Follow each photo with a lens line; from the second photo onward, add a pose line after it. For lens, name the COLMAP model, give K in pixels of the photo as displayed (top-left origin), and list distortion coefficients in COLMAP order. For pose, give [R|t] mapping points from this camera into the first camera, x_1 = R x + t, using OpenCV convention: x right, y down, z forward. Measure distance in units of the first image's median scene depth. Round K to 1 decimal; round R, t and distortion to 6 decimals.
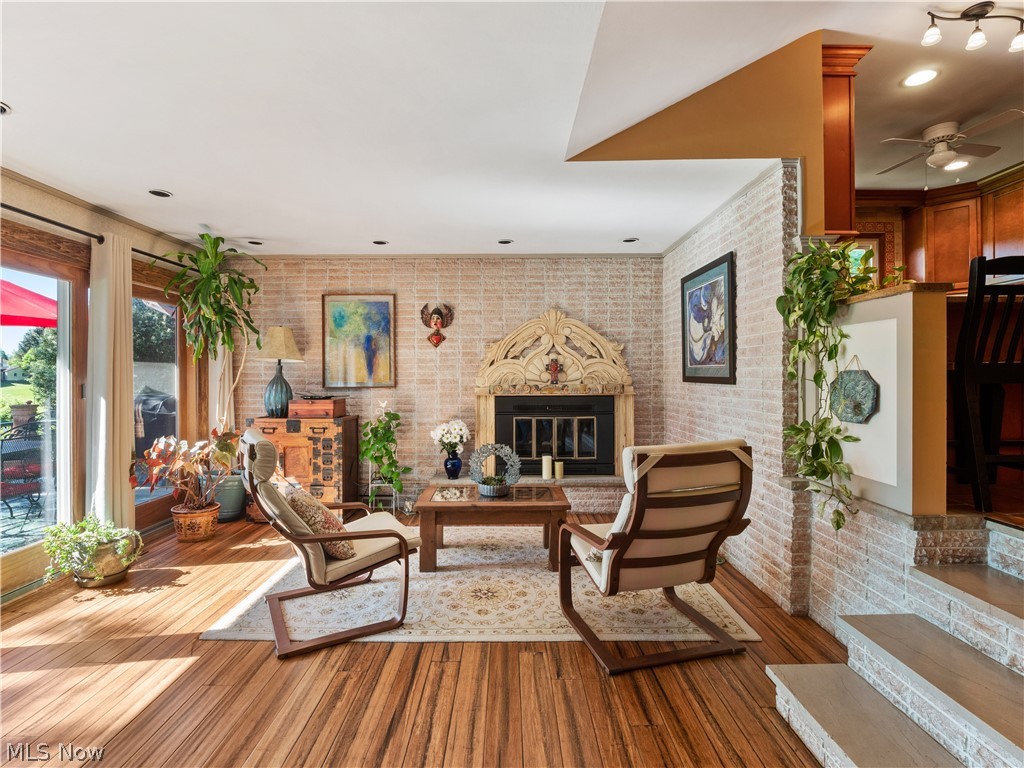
lens RADIAL K [[503.1, 0, 502.7], [0, 503.1, 380.4], [0, 0, 1]] dist [-0.011234, -0.003211]
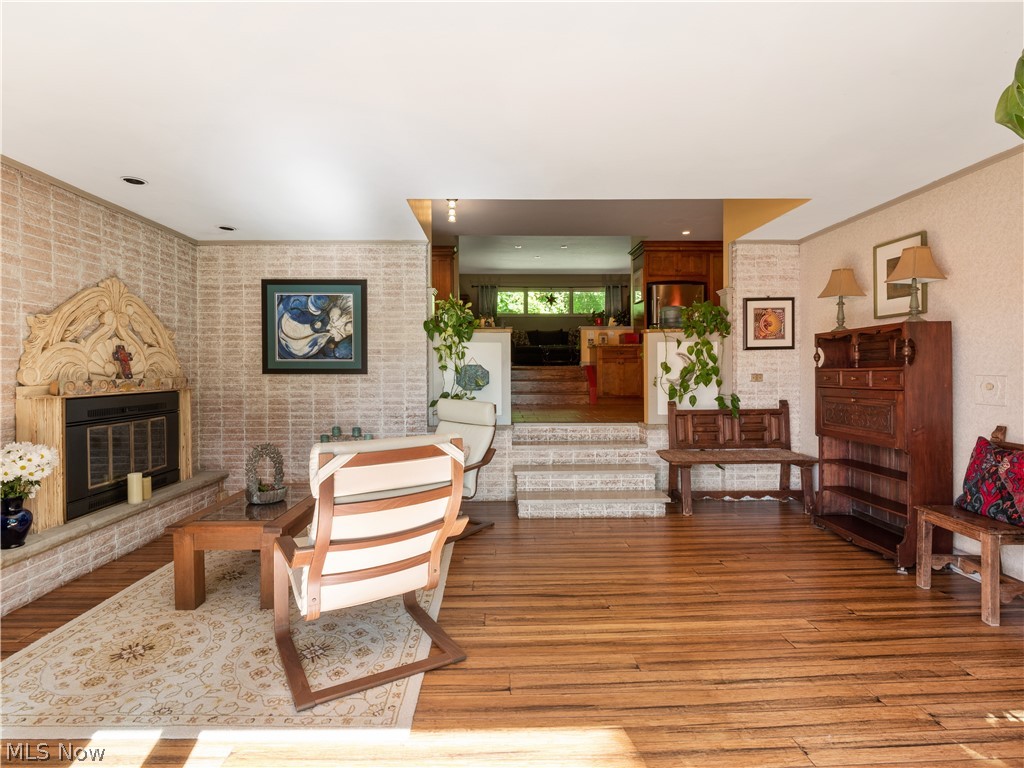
lens RADIAL K [[503.1, 0, 509.8], [0, 503.1, 374.1], [0, 0, 1]] dist [-0.011234, -0.003211]
pose [[-0.037985, -0.003981, 0.999270, -0.728975], [0.013509, 0.999899, 0.004497, 0.005476], [-0.999187, 0.013670, -0.037927, 0.490822]]
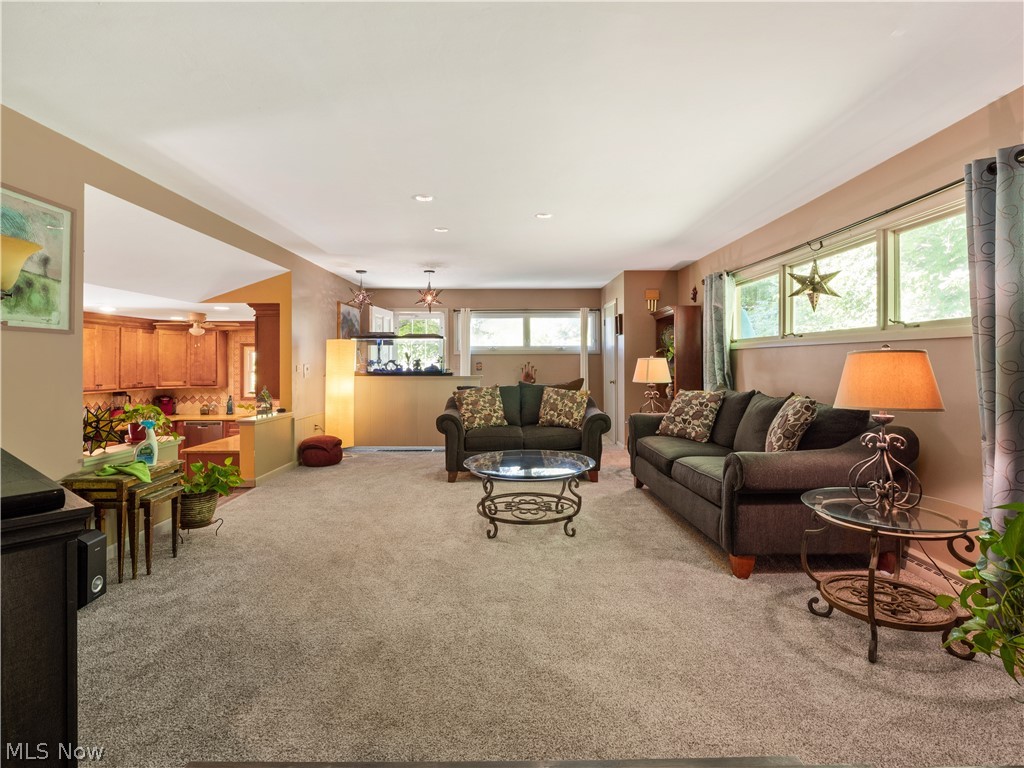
lens RADIAL K [[503.1, 0, 504.2], [0, 503.1, 362.9], [0, 0, 1]] dist [-0.011234, -0.003211]
pose [[0.999528, 0.004254, 0.030429, 1.722006], [-0.003817, 0.999889, -0.014401, -0.278816], [-0.030487, 0.014279, 0.999433, -0.722733]]
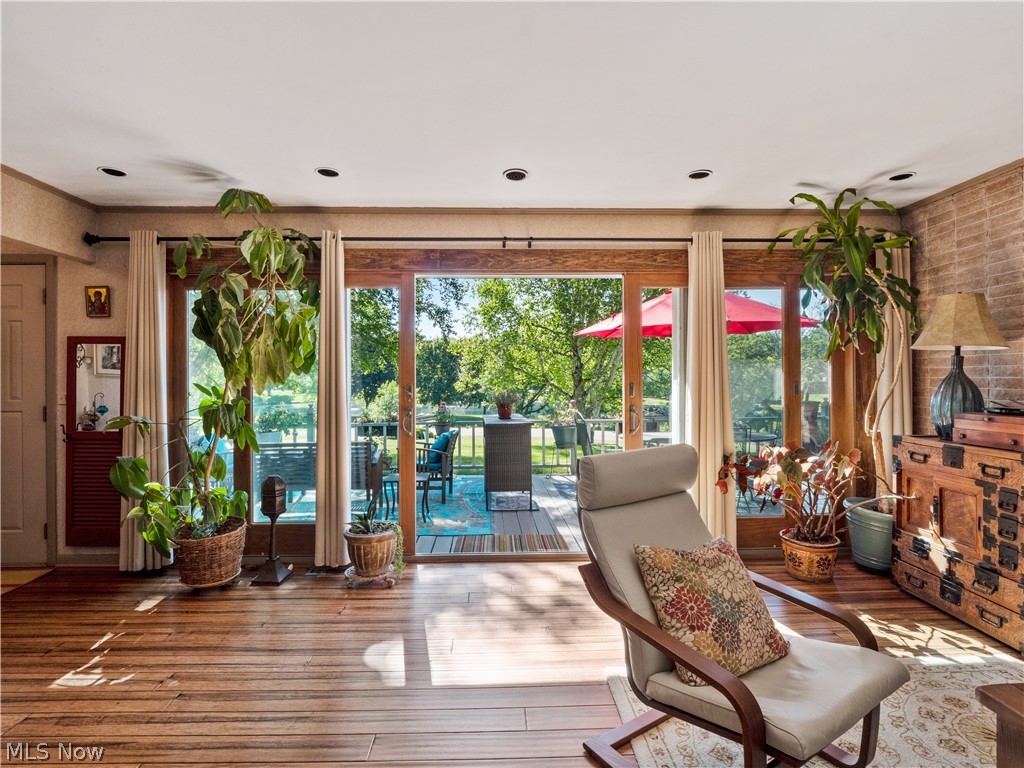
lens RADIAL K [[503.1, 0, 512.1], [0, 503.1, 376.3], [0, 0, 1]] dist [-0.011234, -0.003211]
pose [[0.045223, -0.002941, -0.998973, 0.154222], [-0.005239, 0.999981, -0.003181, -0.000056], [0.998963, 0.005377, 0.045207, 0.444784]]
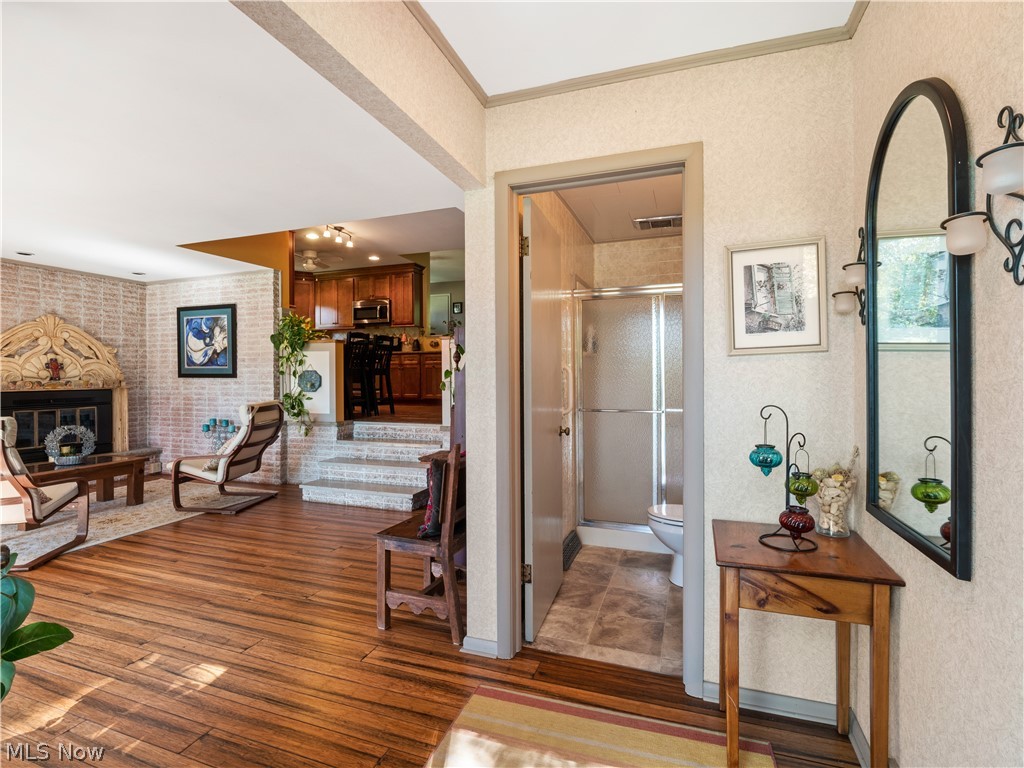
lens RADIAL K [[503.1, 0, 509.8], [0, 503.1, 377.7], [0, 0, 1]] dist [-0.011234, -0.003211]
pose [[0.328944, -0.002459, 0.944346, -0.685016], [0.011304, 0.999935, -0.001334, 0.015665], [-0.944282, 0.011114, 0.328950, -0.386303]]
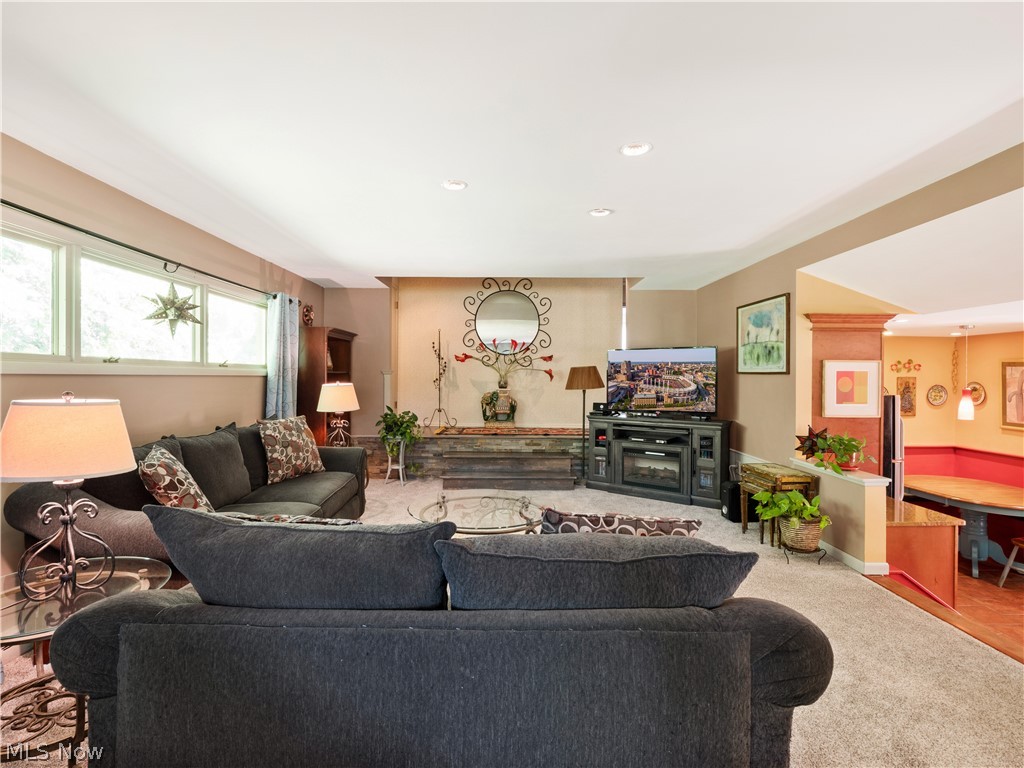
lens RADIAL K [[503.1, 0, 505.4], [0, 503.1, 381.4], [0, 0, 1]] dist [-0.011234, -0.003211]
pose [[-0.999959, -0.001962, -0.008891, 1.746659], [-0.002157, 0.999755, 0.022021, -0.328518], [0.008846, 0.022039, -0.999718, 0.903781]]
